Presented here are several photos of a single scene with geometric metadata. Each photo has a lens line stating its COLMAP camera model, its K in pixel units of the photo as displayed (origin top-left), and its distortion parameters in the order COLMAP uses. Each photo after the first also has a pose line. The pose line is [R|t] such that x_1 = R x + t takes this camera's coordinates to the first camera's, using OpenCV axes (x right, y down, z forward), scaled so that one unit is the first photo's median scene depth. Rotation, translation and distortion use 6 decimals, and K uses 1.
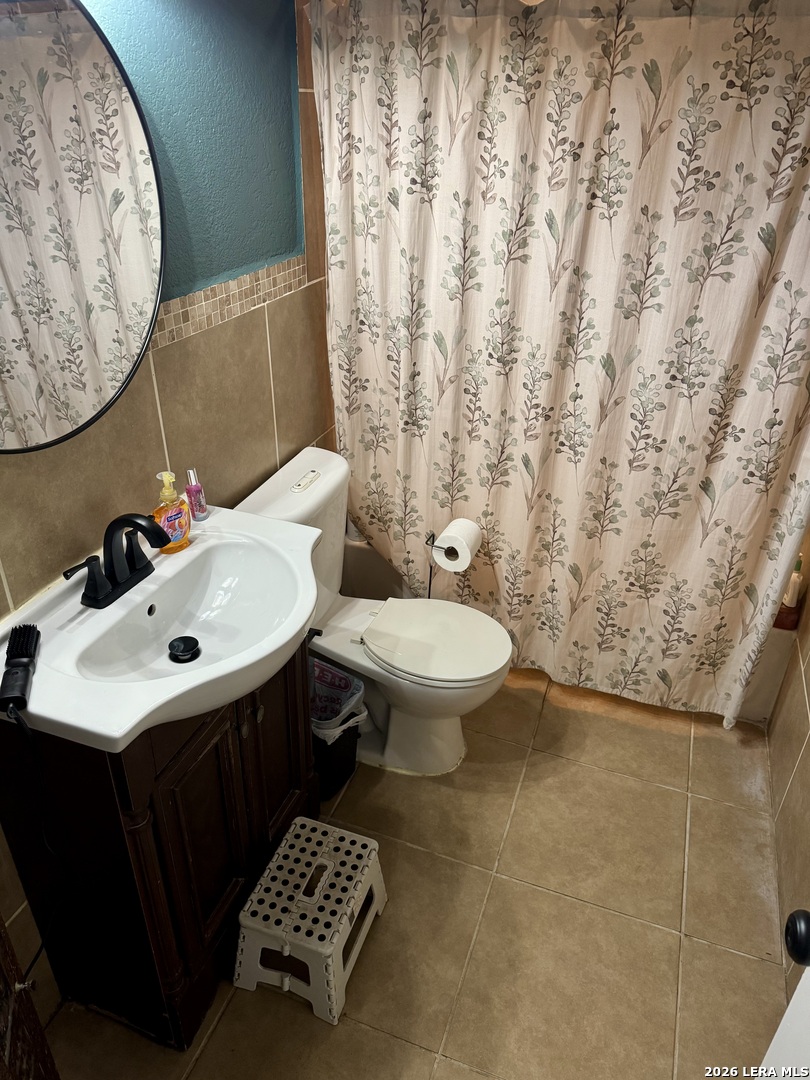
lens RADIAL K [[757.1, 0, 395.2], [0, 757.1, 516.3], [0, 0, 1]] dist [0.078450, -0.122856]
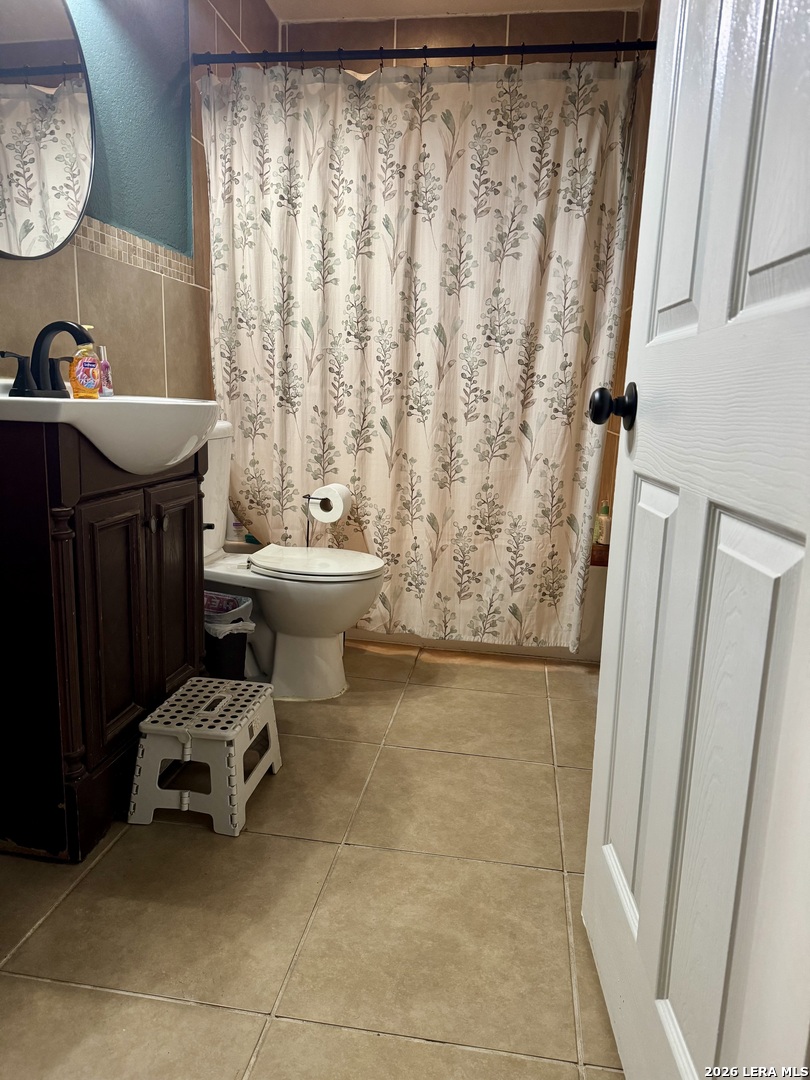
lens RADIAL K [[753.8, 0, 405.0], [0, 753.8, 540.0], [0, 0, 1]] dist [0.074571, -0.105214]
pose [[0.978347, -0.022123, 0.205785, -0.049126], [0.083777, 0.951507, -0.296000, 0.501214], [-0.189257, 0.306830, 0.932758, -0.072932]]
